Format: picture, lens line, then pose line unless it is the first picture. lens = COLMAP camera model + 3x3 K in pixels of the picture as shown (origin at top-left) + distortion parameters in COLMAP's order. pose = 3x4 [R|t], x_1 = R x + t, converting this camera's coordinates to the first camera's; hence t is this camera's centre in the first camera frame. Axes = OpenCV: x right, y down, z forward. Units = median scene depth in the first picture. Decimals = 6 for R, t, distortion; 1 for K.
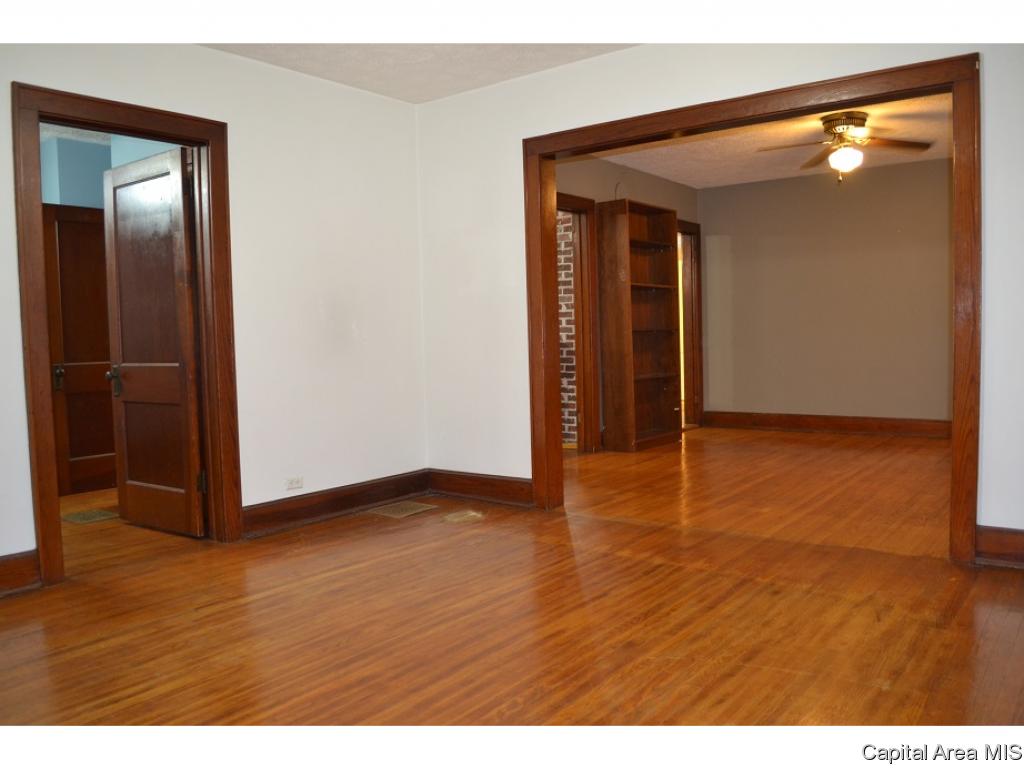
lens RADIAL K [[814.8, 0, 509.8], [0, 814.8, 386.9], [0, 0, 1]] dist [-0.080666, 0.010281]
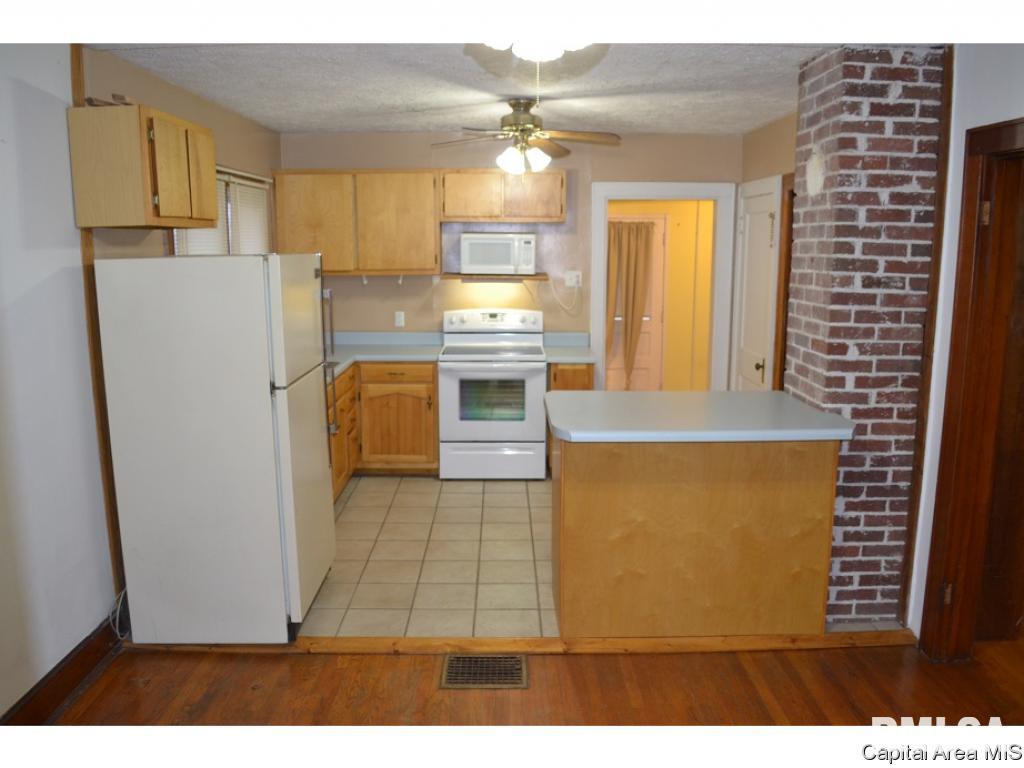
lens RADIAL K [[814.8, 0, 509.8], [0, 814.8, 386.9], [0, 0, 1]] dist [-0.080666, 0.010281]
pose [[0.785236, -0.080075, 0.613997, -0.402648], [0.015411, 0.993823, 0.109901, -0.141615], [-0.619004, -0.076836, 0.781620, 0.824789]]
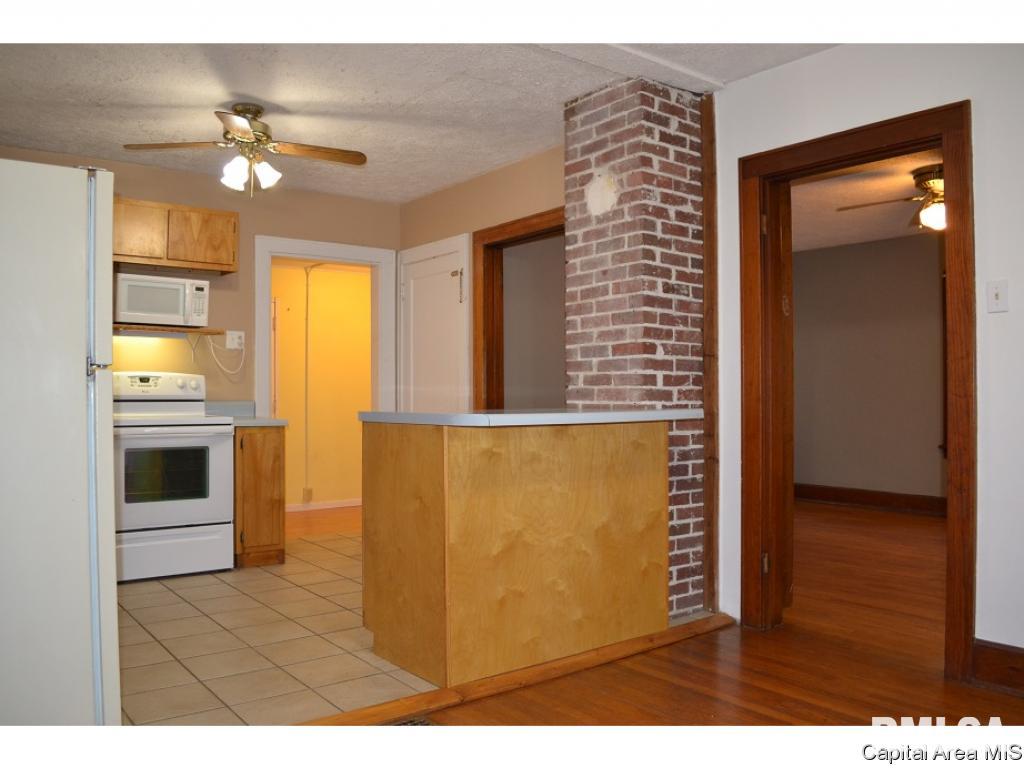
lens RADIAL K [[814.8, 0, 509.8], [0, 814.8, 386.9], [0, 0, 1]] dist [-0.080666, 0.010281]
pose [[0.253022, 0.036809, 0.966760, -0.475285], [0.053630, 0.997206, -0.052004, -0.058892], [-0.965973, 0.065006, 0.250340, 1.046837]]
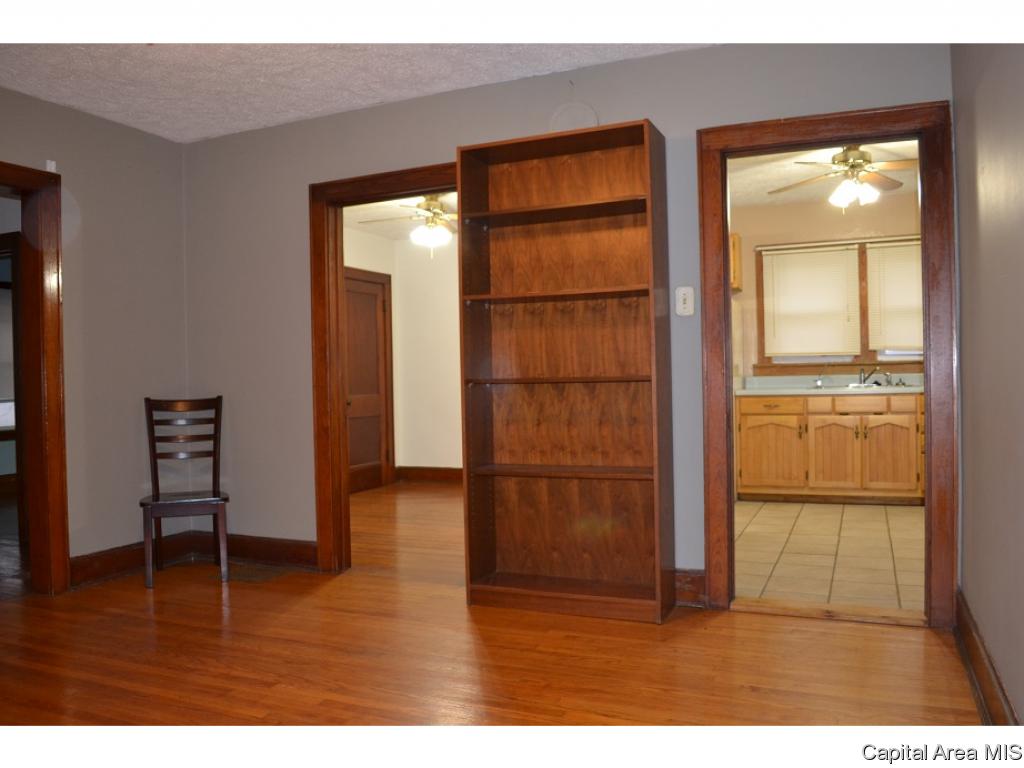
lens RADIAL K [[814.8, 0, 509.8], [0, 814.8, 386.9], [0, 0, 1]] dist [-0.080666, 0.010281]
pose [[0.235925, 0.031094, -0.971274, 0.694045], [-0.045623, 0.998740, 0.020891, -0.079501], [0.970700, 0.039384, 0.237046, 0.897858]]
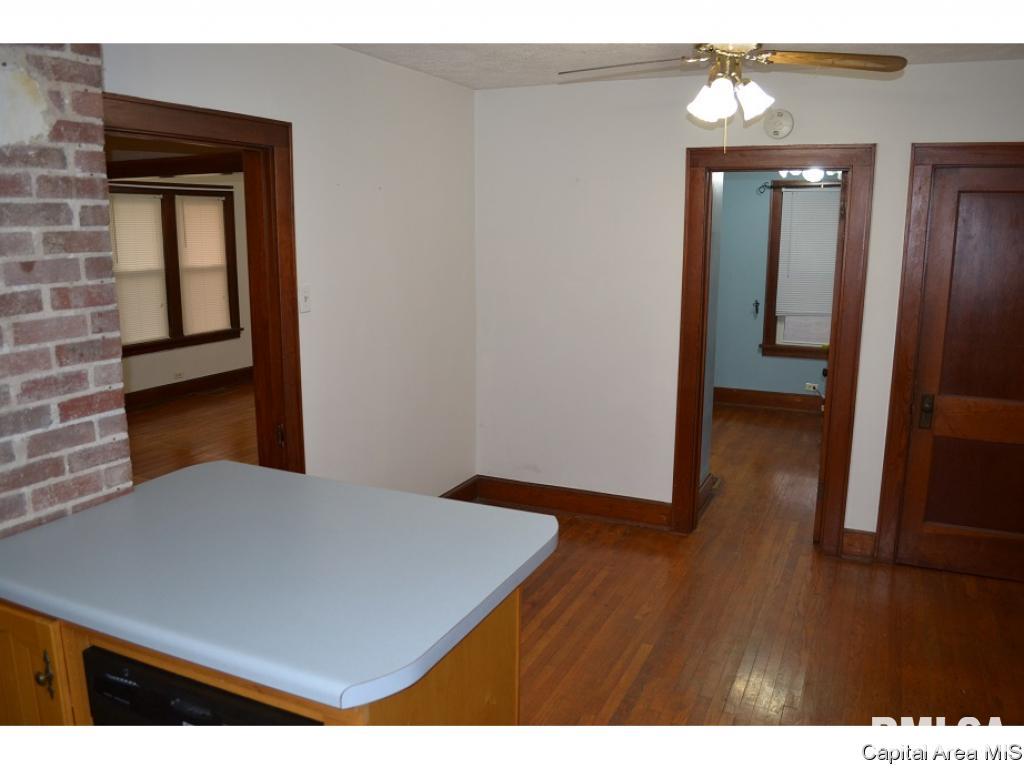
lens RADIAL K [[814.8, 0, 509.8], [0, 814.8, 386.9], [0, 0, 1]] dist [-0.080666, 0.010281]
pose [[-0.974804, 0.065834, -0.213127, -0.022804], [0.008542, 0.965772, 0.259253, -0.193066], [0.222899, 0.250900, -0.942000, 1.429655]]
